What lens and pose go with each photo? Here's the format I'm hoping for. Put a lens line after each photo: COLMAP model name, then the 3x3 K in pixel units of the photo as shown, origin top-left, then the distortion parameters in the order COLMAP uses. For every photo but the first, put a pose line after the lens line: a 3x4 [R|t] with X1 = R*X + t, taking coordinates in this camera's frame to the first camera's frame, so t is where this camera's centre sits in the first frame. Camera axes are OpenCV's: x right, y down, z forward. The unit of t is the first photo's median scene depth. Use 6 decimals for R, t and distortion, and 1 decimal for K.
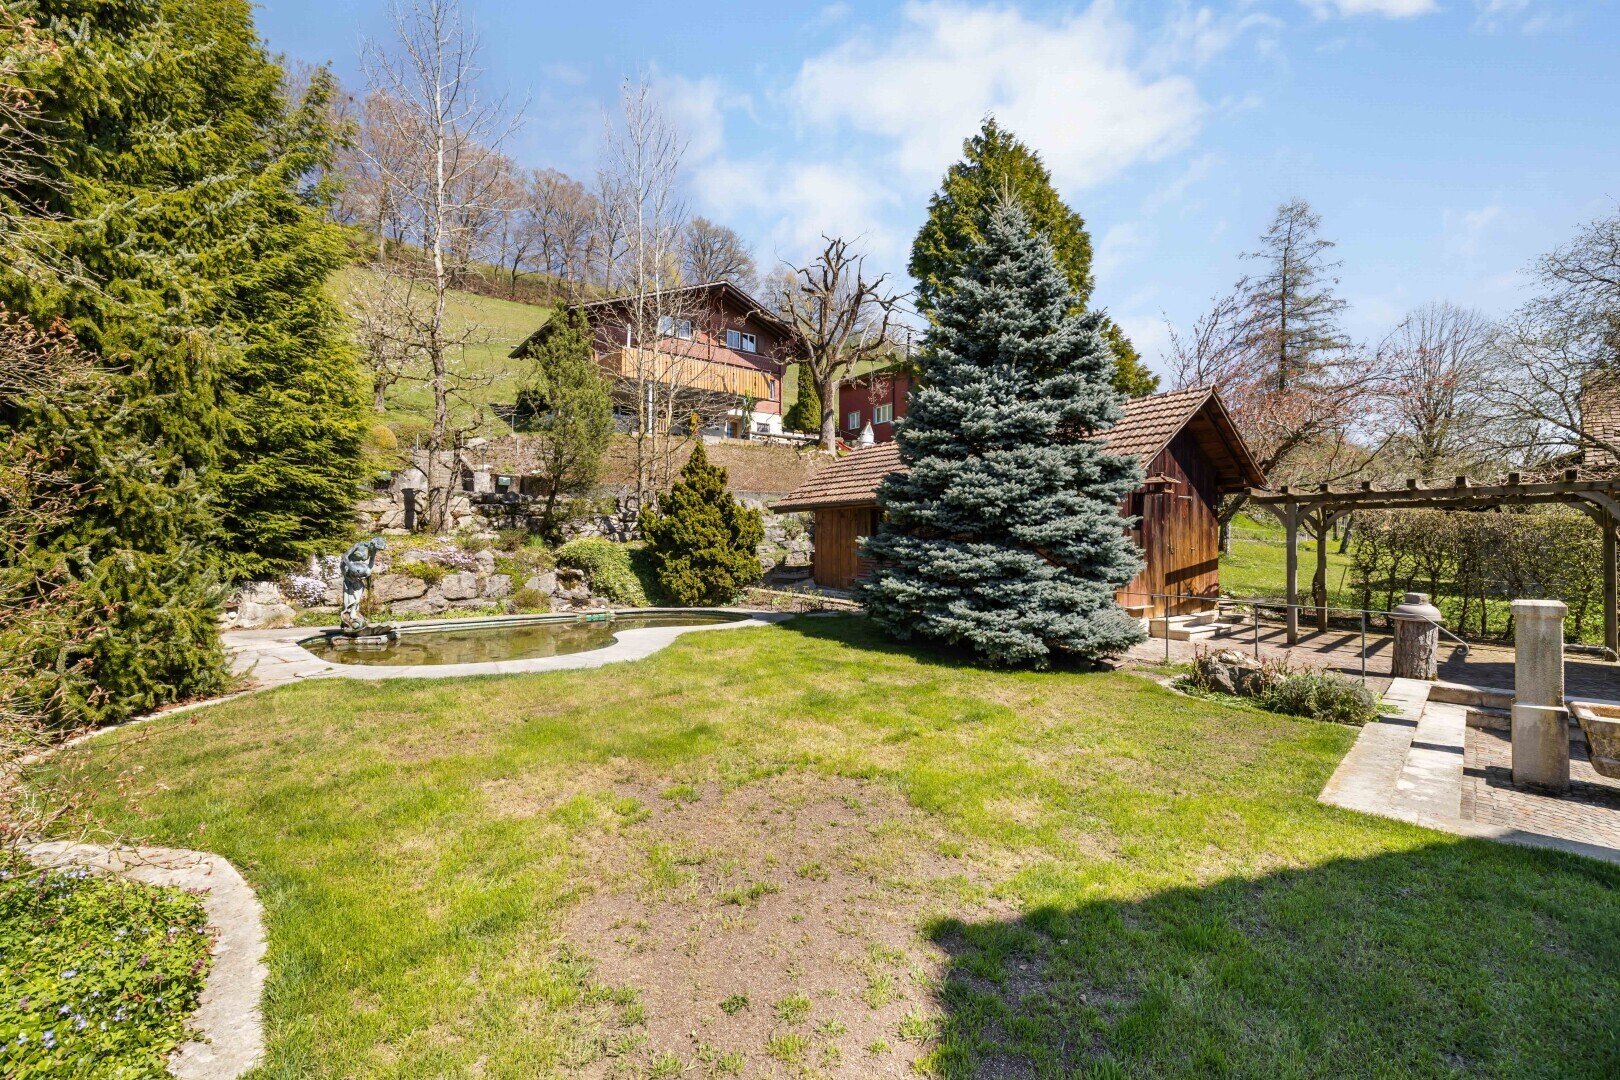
lens RADIAL K [[679.5, 0, 810.9], [0, 679.5, 528.8], [0, 0, 1]] dist [0.000934, 0.000177]
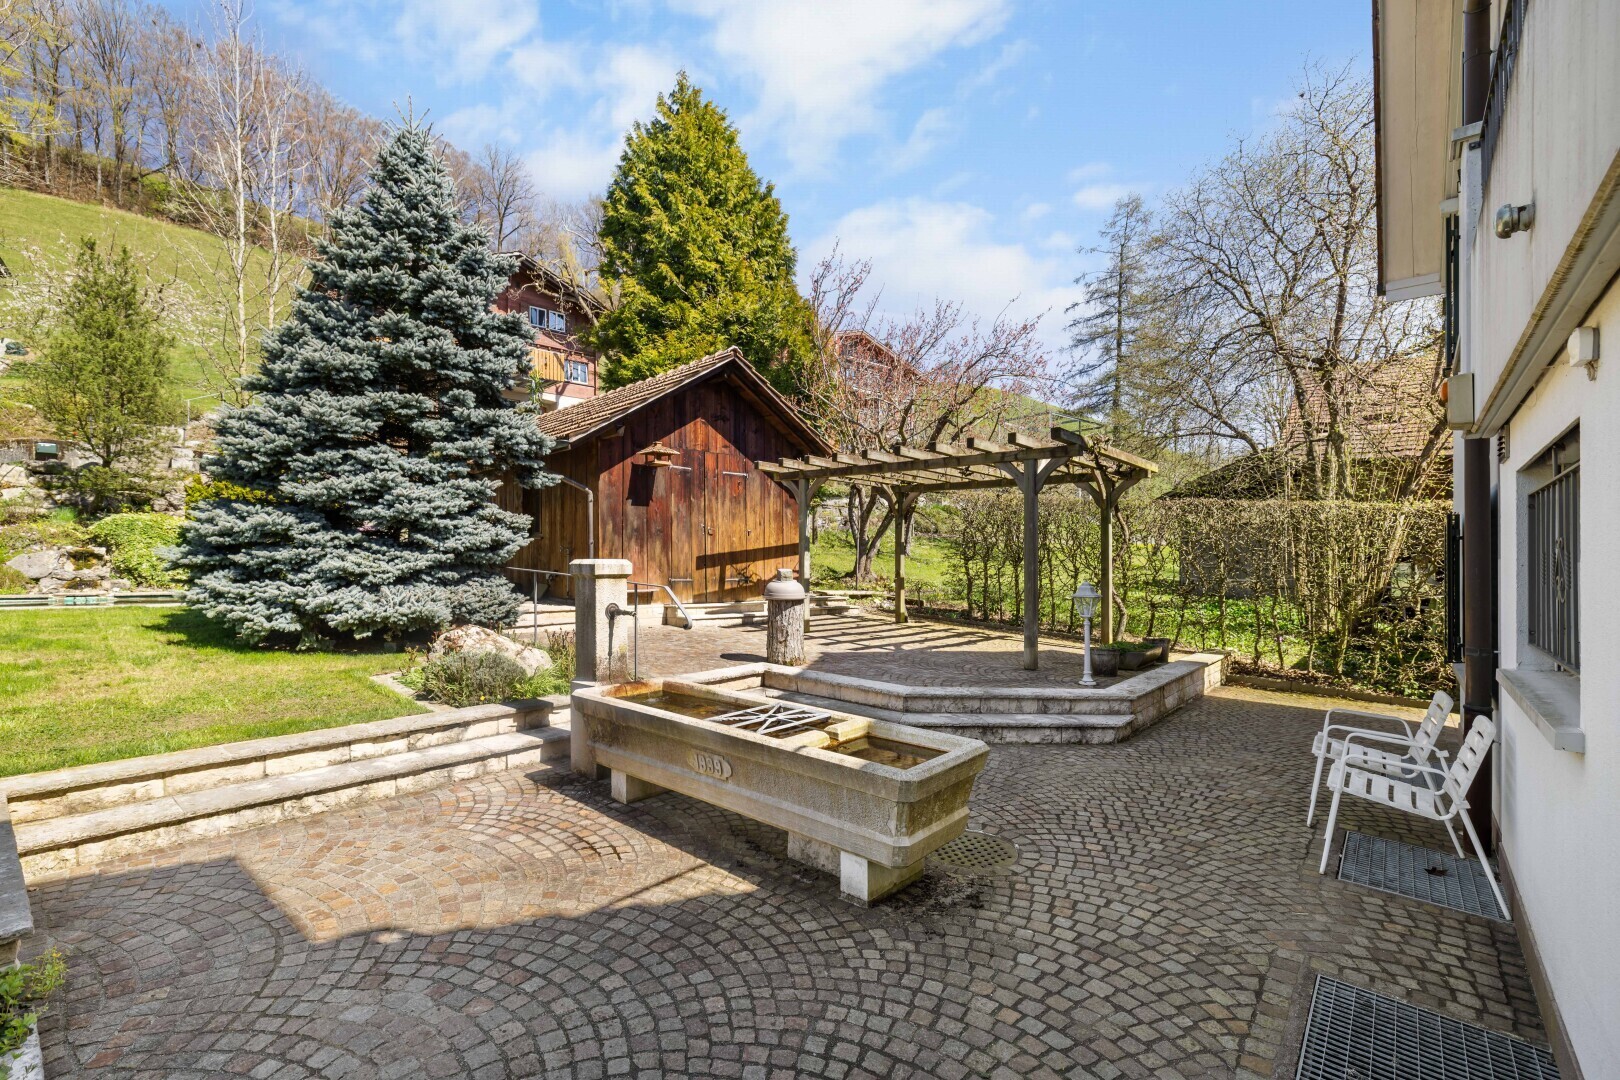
lens RADIAL K [[703.0, 0, 810.0], [0, 703.0, 540.0], [0, 0, 1]] dist [0.000152, 0.000006]
pose [[0.997719, 0.014712, 0.065882, 0.475195], [-0.015410, 0.999830, 0.010099, 0.025116], [-0.065722, -0.011091, 0.997776, 0.036271]]
